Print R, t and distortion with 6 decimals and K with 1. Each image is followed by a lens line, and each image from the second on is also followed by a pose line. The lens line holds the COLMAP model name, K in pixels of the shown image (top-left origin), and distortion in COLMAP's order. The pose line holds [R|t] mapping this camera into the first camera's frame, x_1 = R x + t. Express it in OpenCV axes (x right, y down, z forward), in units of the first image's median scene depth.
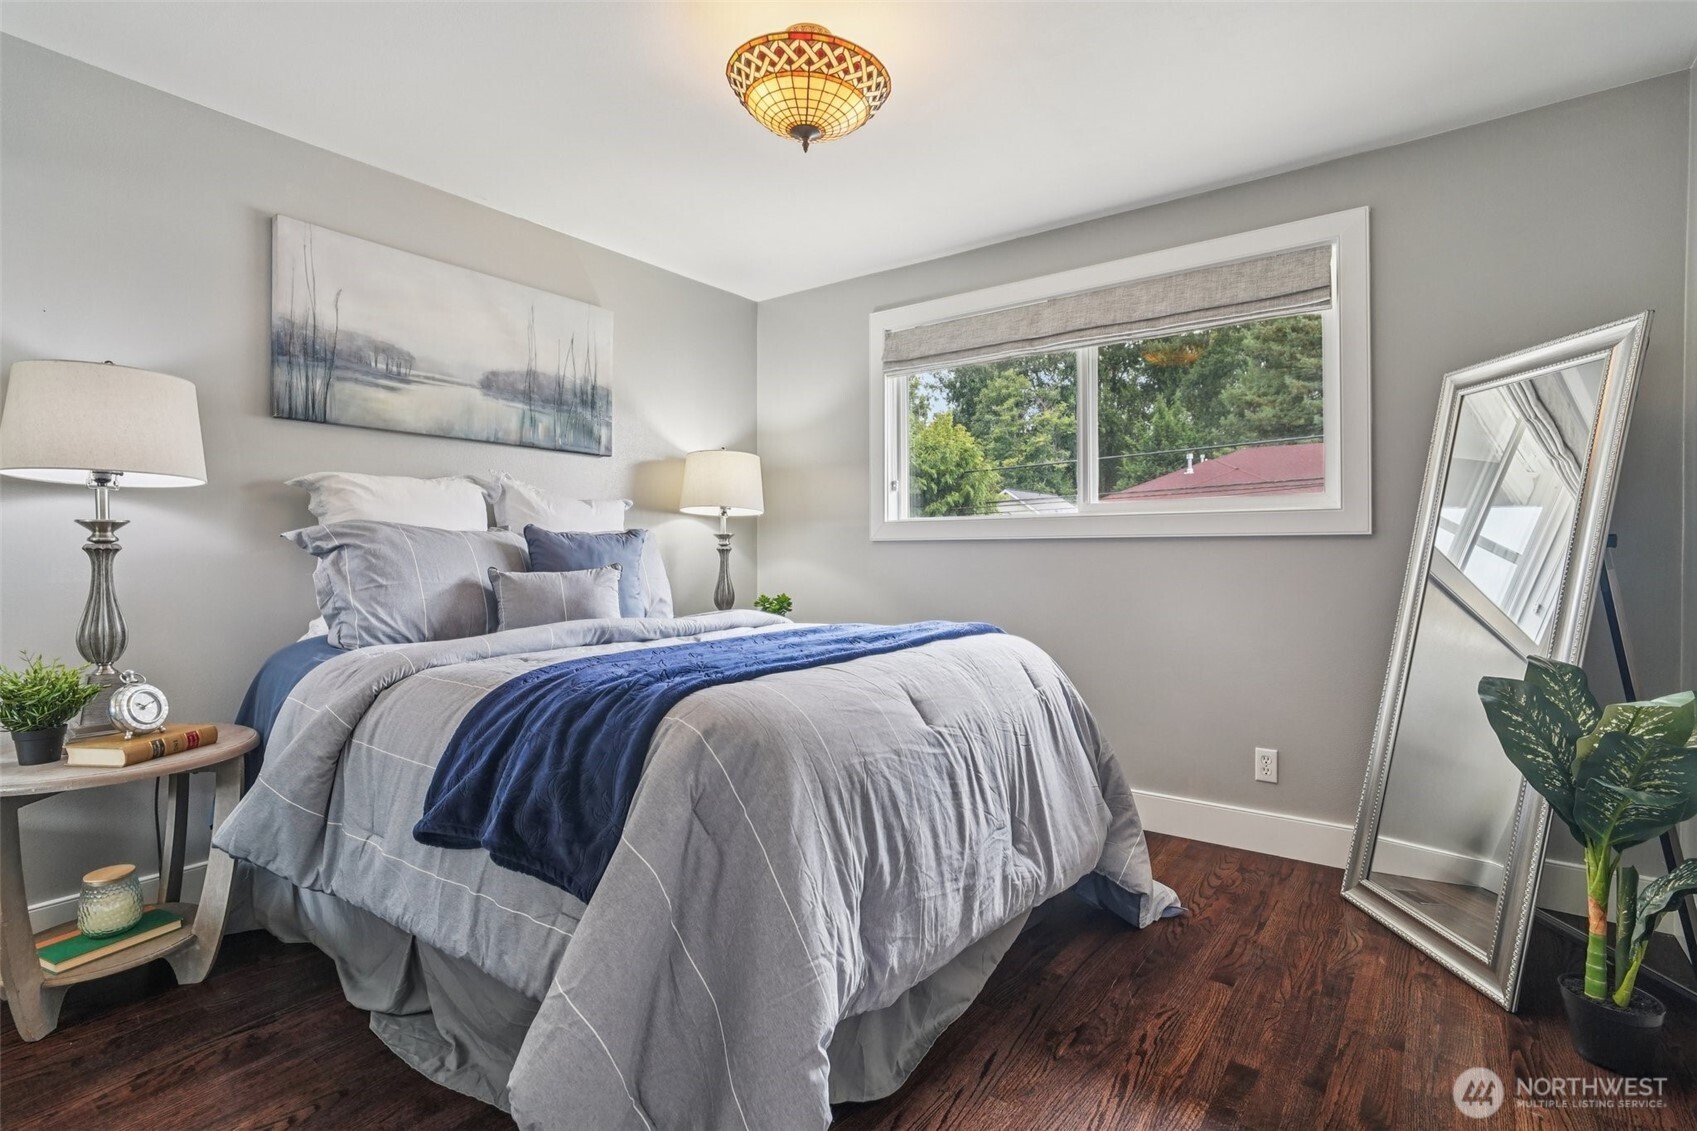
lens RADIAL K [[793.4, 0, 857.1], [0, 793.4, 550.3], [0, 0, 1]] dist [-0.005388, -0.000636]
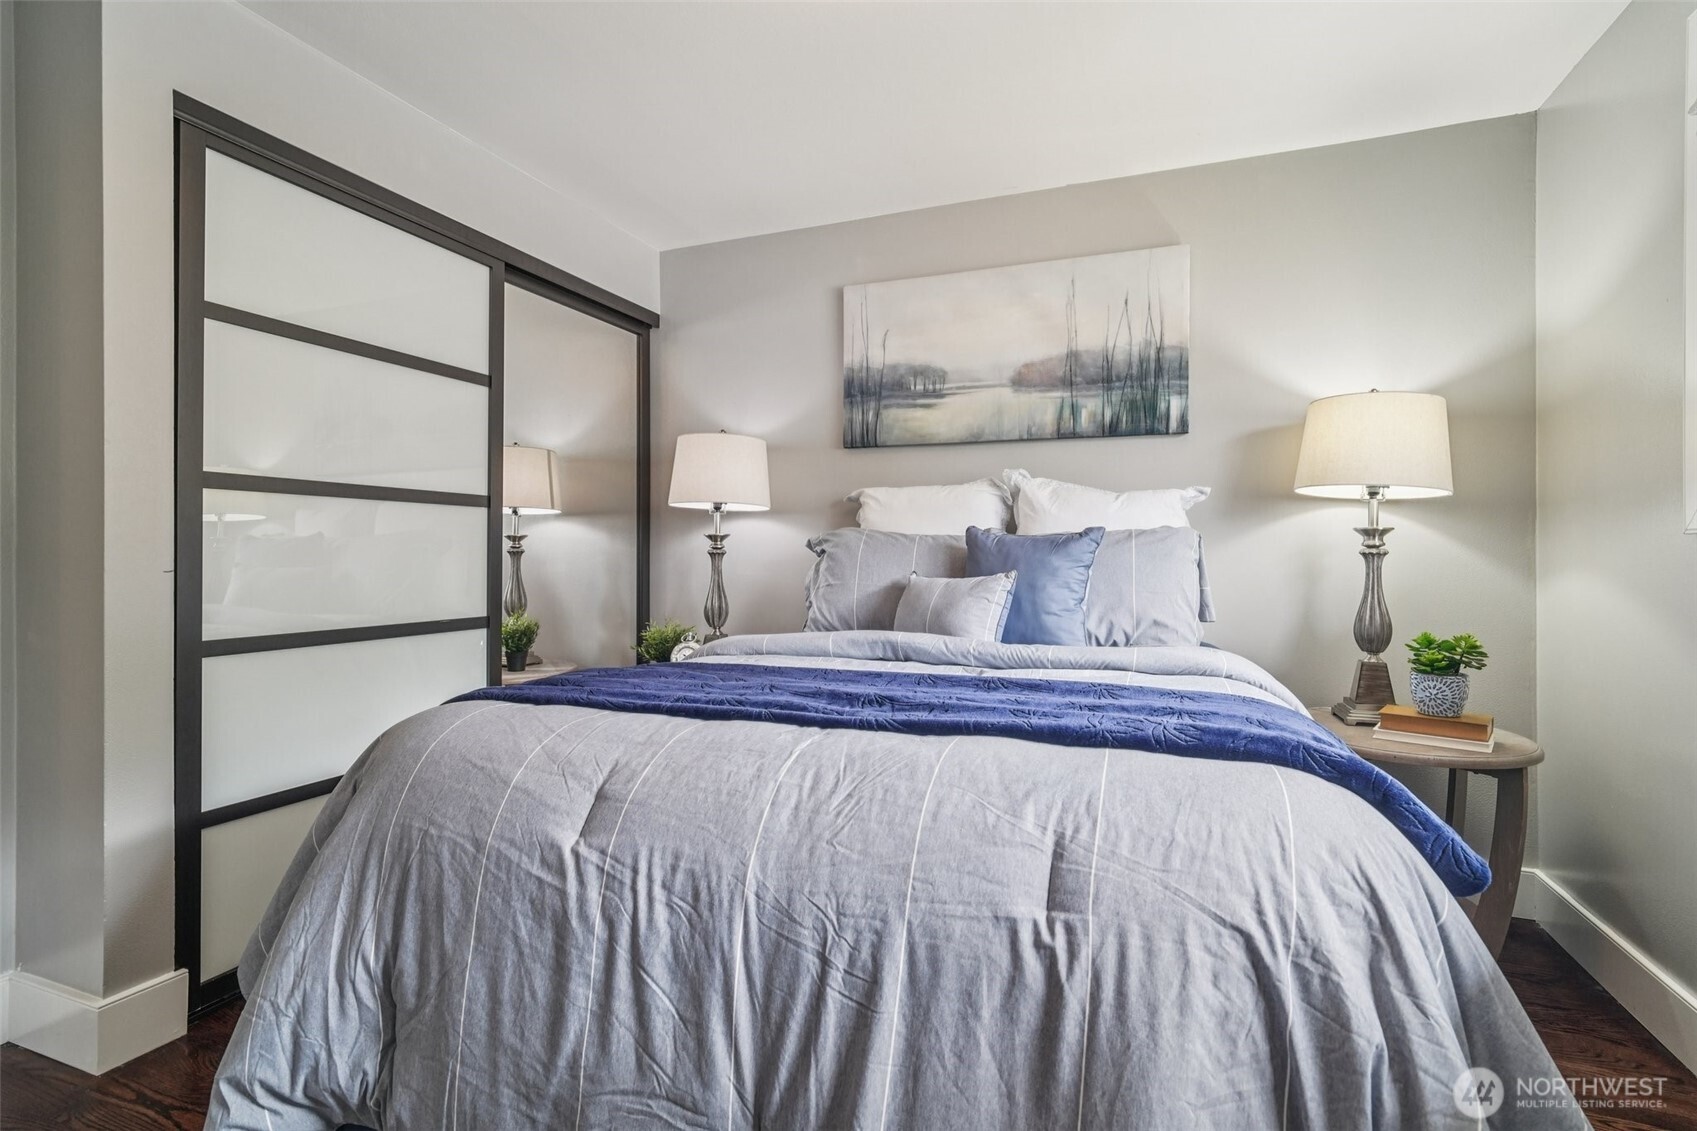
lens RADIAL K [[793.4, 0, 857.1], [0, 793.4, 550.3], [0, 0, 1]] dist [-0.005388, -0.000636]
pose [[0.267451, -0.002201, -0.963569, 0.444355], [-0.000250, 0.999997, -0.002354, -0.002035], [0.963571, 0.000871, 0.267450, 0.618181]]
